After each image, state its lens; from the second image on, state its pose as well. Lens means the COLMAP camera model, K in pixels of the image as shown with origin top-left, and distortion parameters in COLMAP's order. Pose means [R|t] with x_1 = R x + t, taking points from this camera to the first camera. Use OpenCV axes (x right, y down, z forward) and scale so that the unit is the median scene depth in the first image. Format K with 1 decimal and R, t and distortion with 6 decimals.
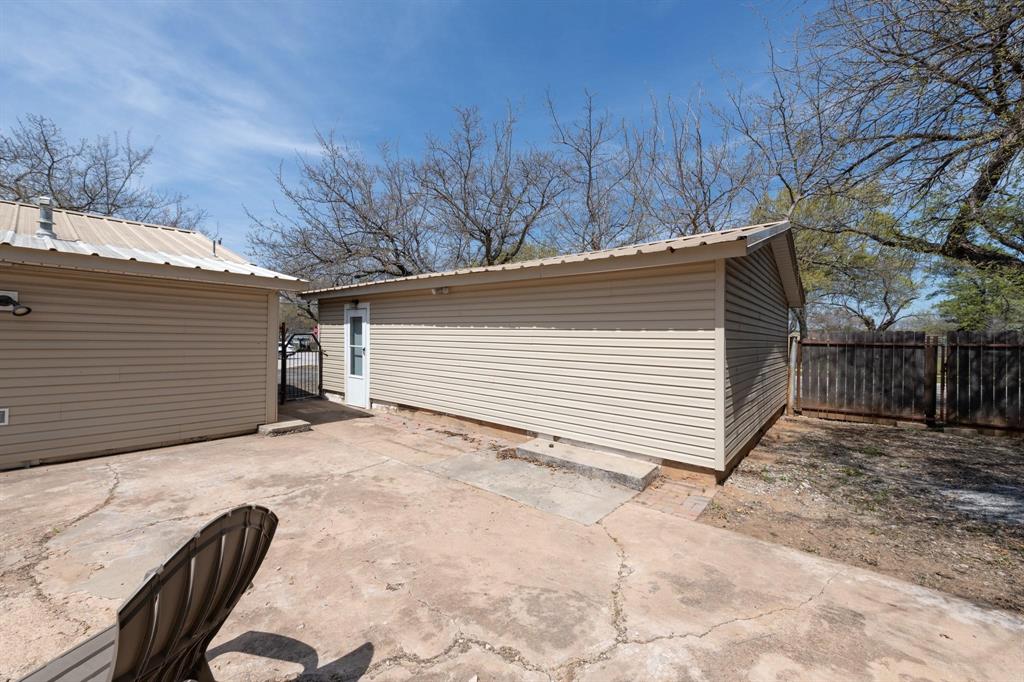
lens RADIAL K [[403.3, 0, 508.6], [0, 403.3, 340.7], [0, 0, 1]] dist [0.005856, -0.000159]
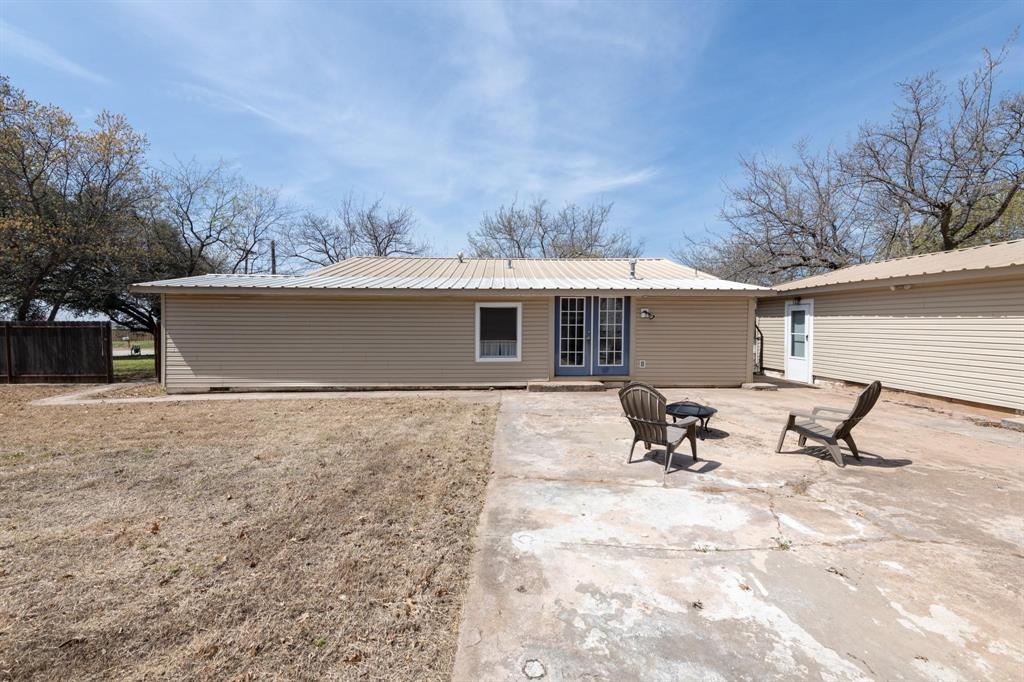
lens RADIAL K [[403.3, 0, 508.6], [0, 403.3, 340.7], [0, 0, 1]] dist [0.005856, -0.000159]
pose [[0.665499, 0.015521, -0.746238, -0.034464], [0.004776, 0.999675, 0.025051, -0.001037], [0.746384, -0.020235, 0.665208, -0.533147]]
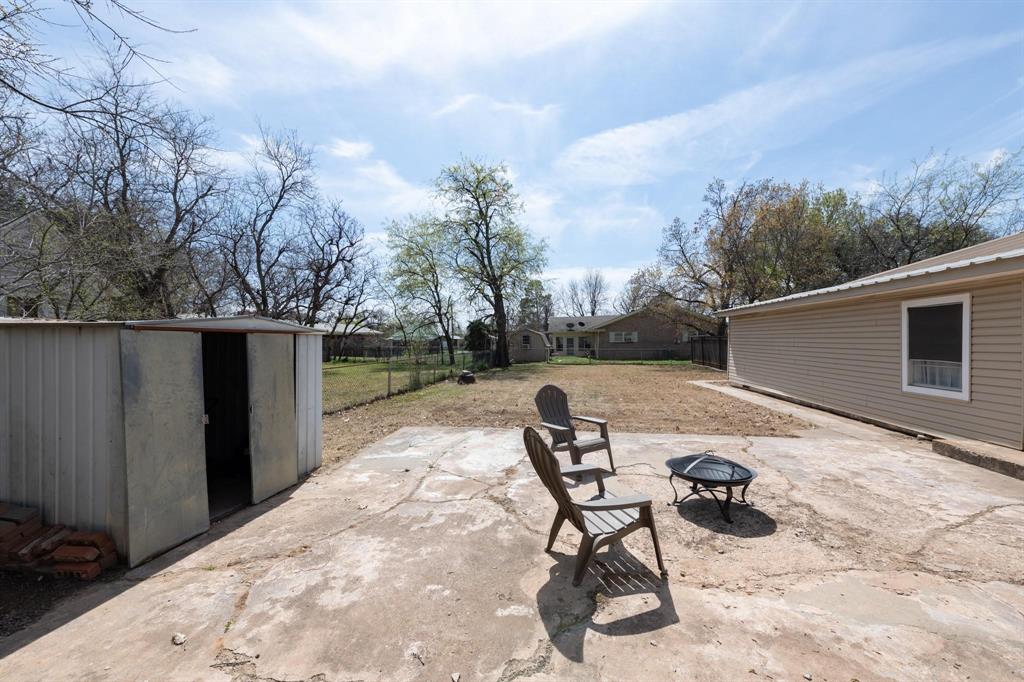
lens RADIAL K [[403.3, 0, 508.6], [0, 403.3, 340.7], [0, 0, 1]] dist [0.005856, -0.000159]
pose [[-0.861001, -0.006219, -0.508565, 0.068728], [-0.006333, 0.999979, -0.001507, -0.001088], [0.508563, 0.001923, -0.861022, 0.414623]]
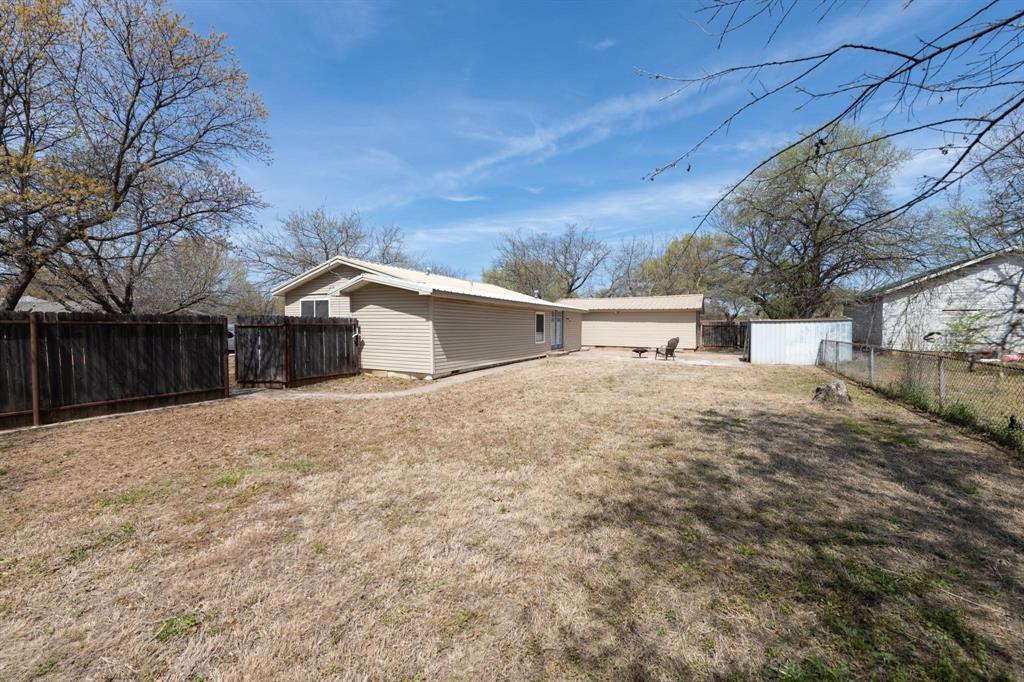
lens RADIAL K [[403.3, 0, 508.6], [0, 403.3, 340.7], [0, 0, 1]] dist [0.005856, -0.000159]
pose [[0.977208, -0.016873, 0.211612, -1.561035], [0.009129, 0.999254, 0.037520, -0.010028], [-0.212087, -0.034733, 0.976633, -1.936930]]
